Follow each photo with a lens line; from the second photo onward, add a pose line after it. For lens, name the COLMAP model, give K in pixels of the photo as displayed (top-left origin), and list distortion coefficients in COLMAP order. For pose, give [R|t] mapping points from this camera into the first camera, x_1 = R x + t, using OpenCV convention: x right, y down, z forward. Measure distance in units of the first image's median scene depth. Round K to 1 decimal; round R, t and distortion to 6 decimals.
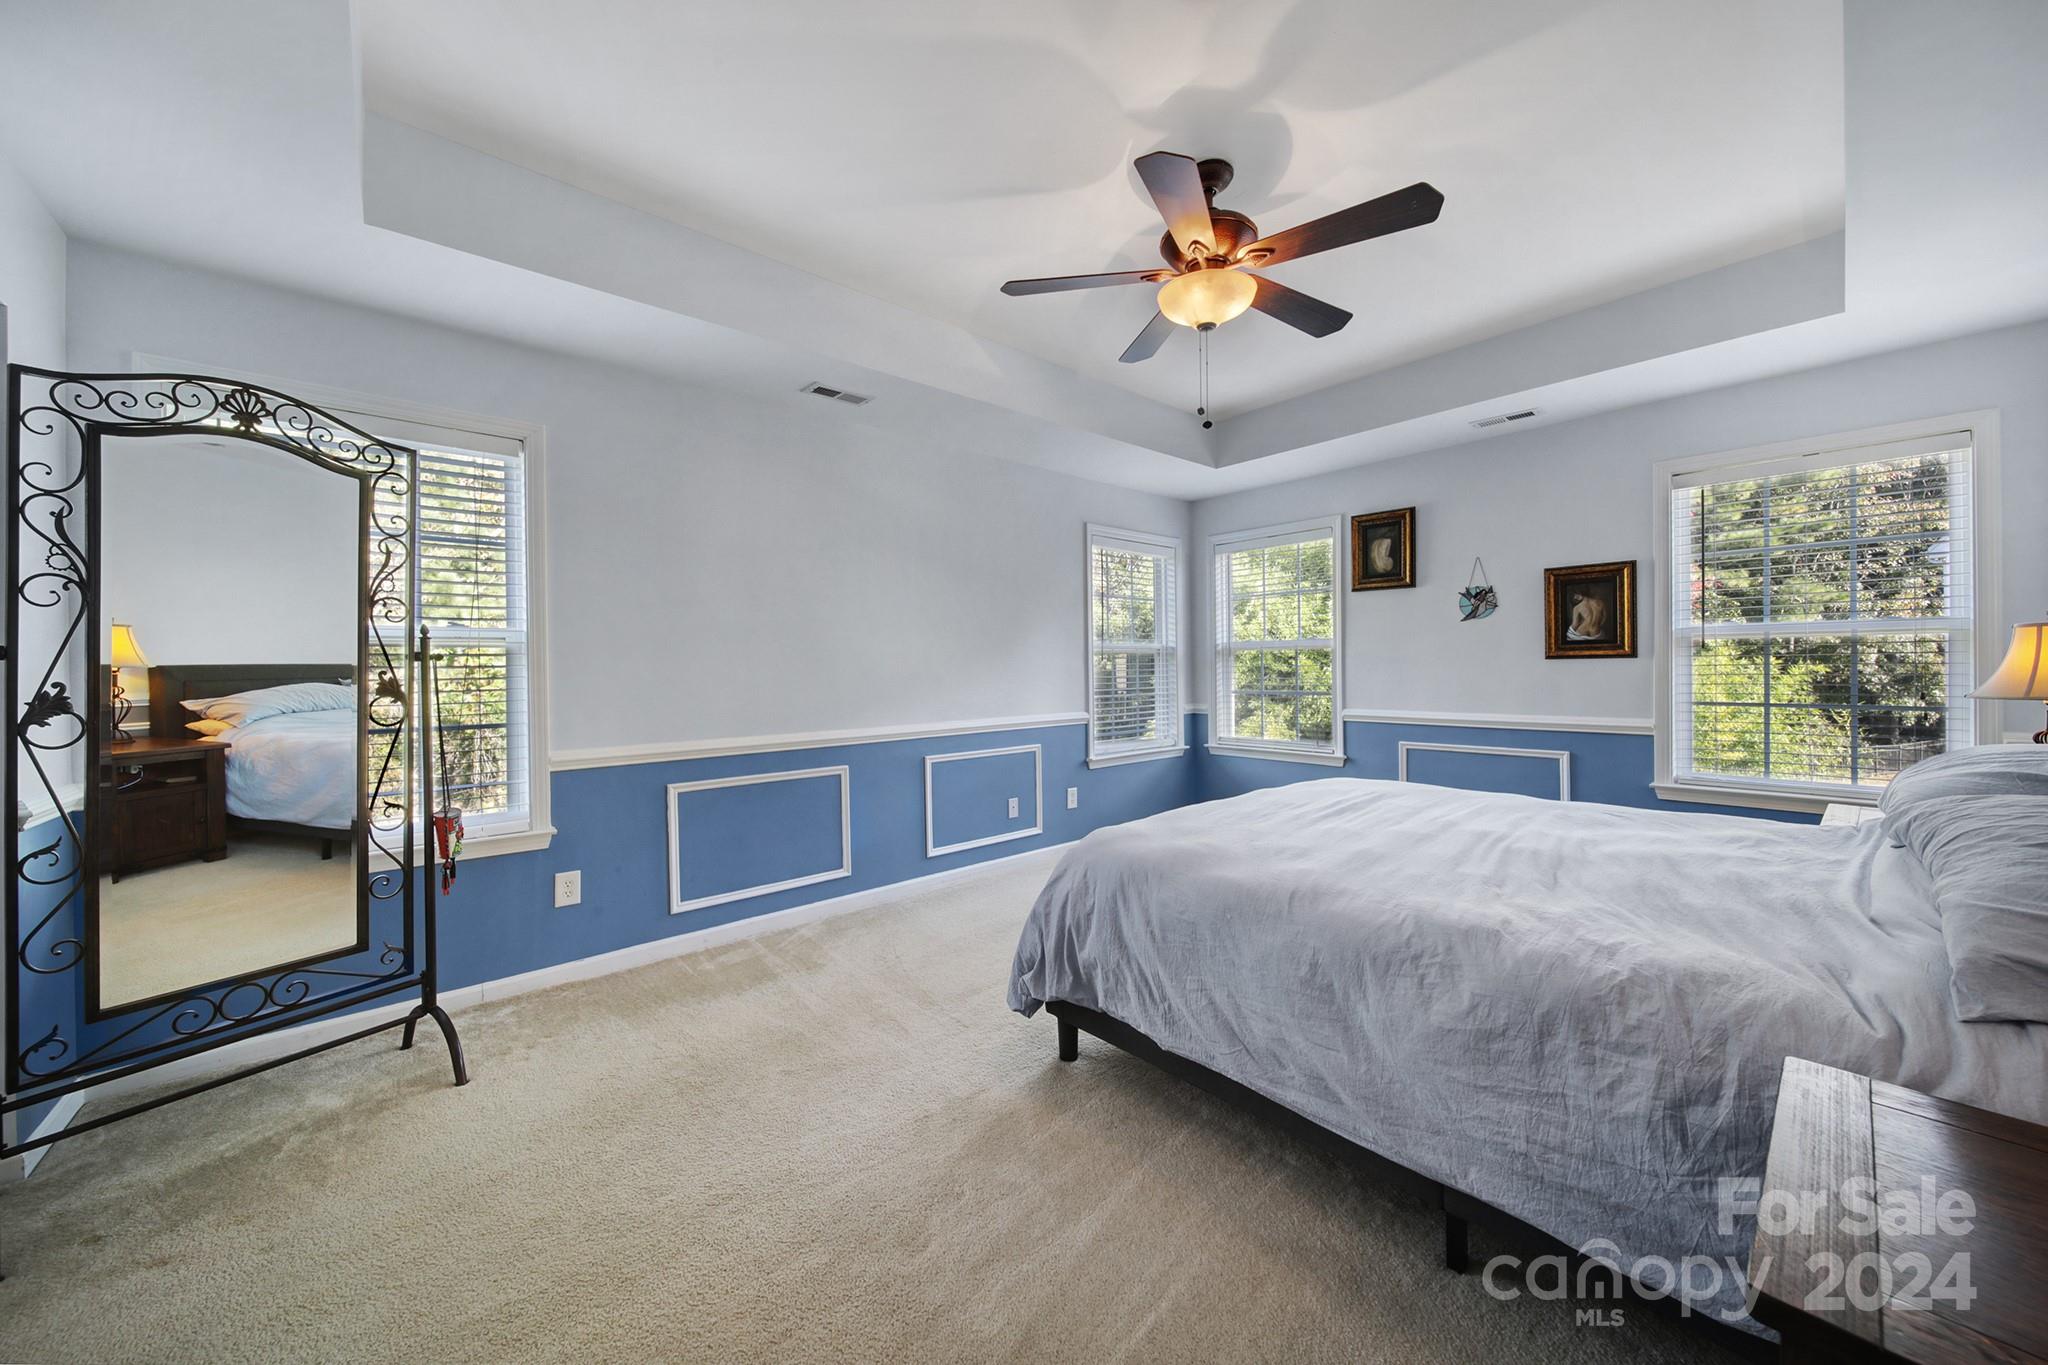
lens RADIAL K [[724.1, 0, 1027.8], [0, 724.1, 678.6], [0, 0, 1]] dist [-0.000655, -0.000373]
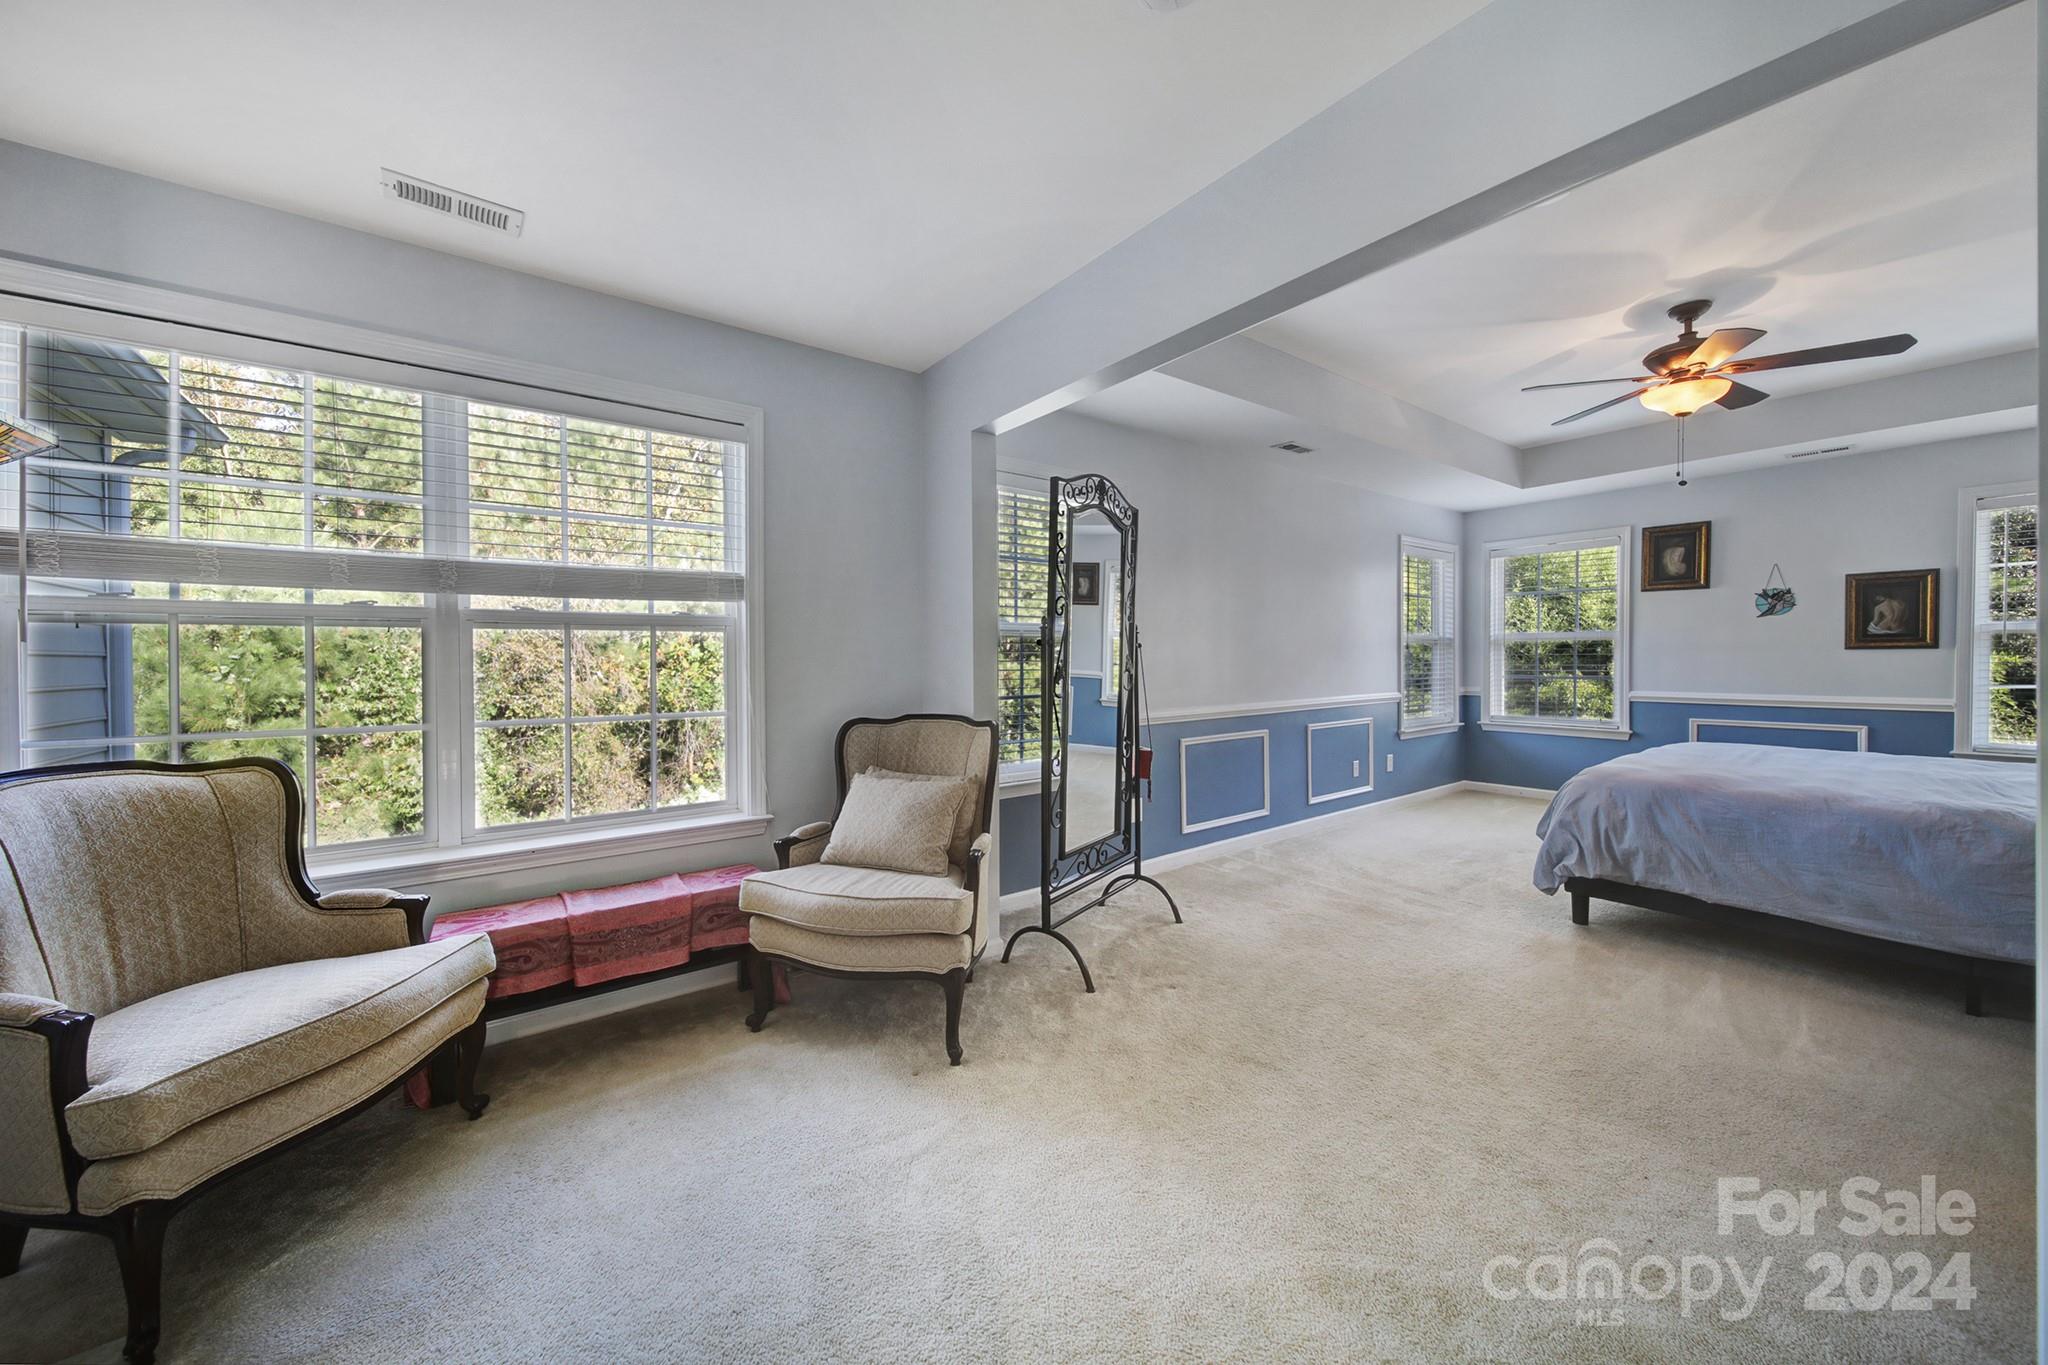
lens RADIAL K [[726.2, 0, 1016.6], [0, 726.2, 671.7], [0, 0, 1]] dist [-0.000184, -0.002428]
pose [[0.996496, 0.005833, -0.083431, -0.606659], [-0.005343, 0.999967, 0.006099, 0.011250], [0.083464, -0.005632, 0.996495, -0.342536]]
